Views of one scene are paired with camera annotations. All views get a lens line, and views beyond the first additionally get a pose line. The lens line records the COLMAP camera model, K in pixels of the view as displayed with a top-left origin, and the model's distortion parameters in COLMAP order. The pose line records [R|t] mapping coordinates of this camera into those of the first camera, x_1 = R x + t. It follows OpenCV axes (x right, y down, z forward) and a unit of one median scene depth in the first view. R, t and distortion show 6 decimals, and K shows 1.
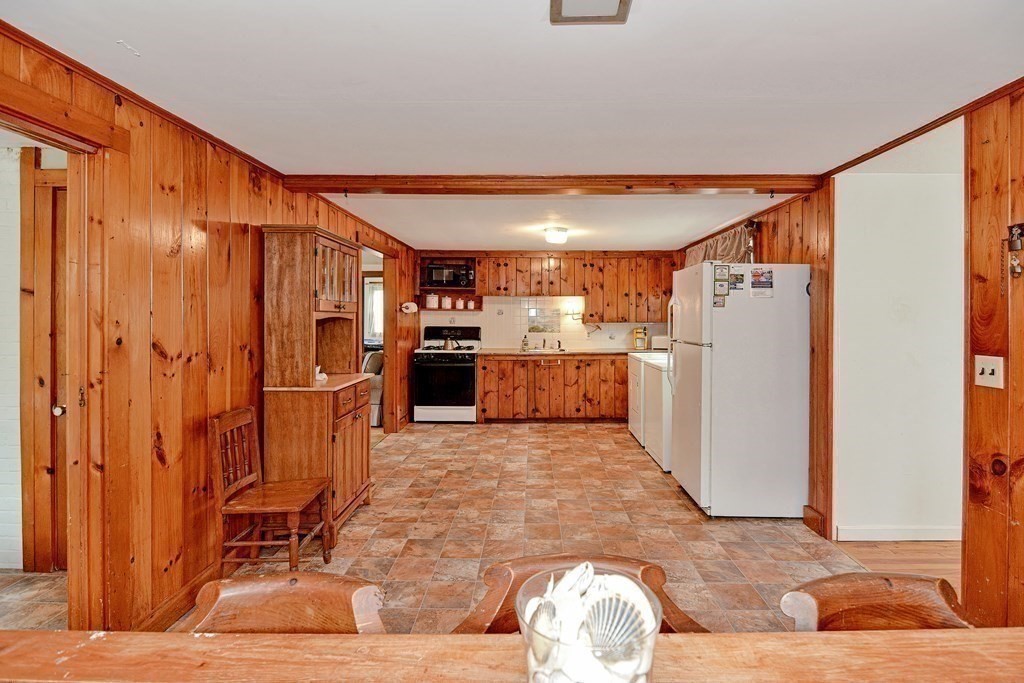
lens RADIAL K [[501.9, 0, 510.8], [0, 501.9, 313.8], [0, 0, 1]] dist [-0.000366, -0.000252]
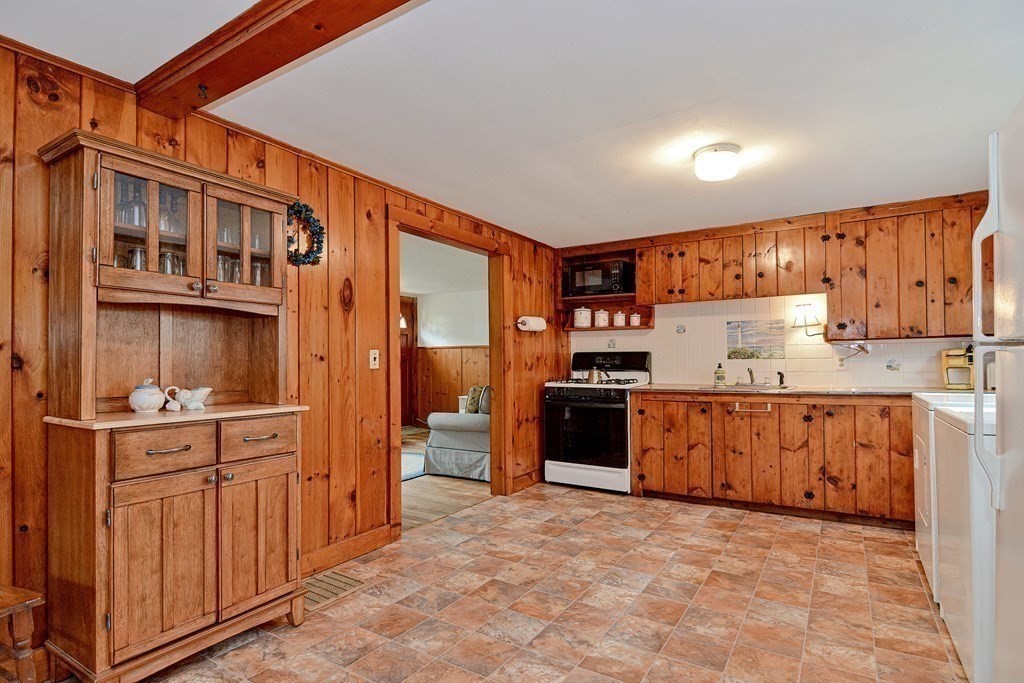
lens RADIAL K [[501.6, 0, 510.7], [0, 501.6, 353.8], [0, 0, 1]] dist [-0.002265, -0.000918]
pose [[0.856851, -0.015680, -0.515326, 0.139045], [0.011379, 0.999869, -0.011504, 0.037834], [0.515439, 0.003993, 0.856917, 0.351369]]
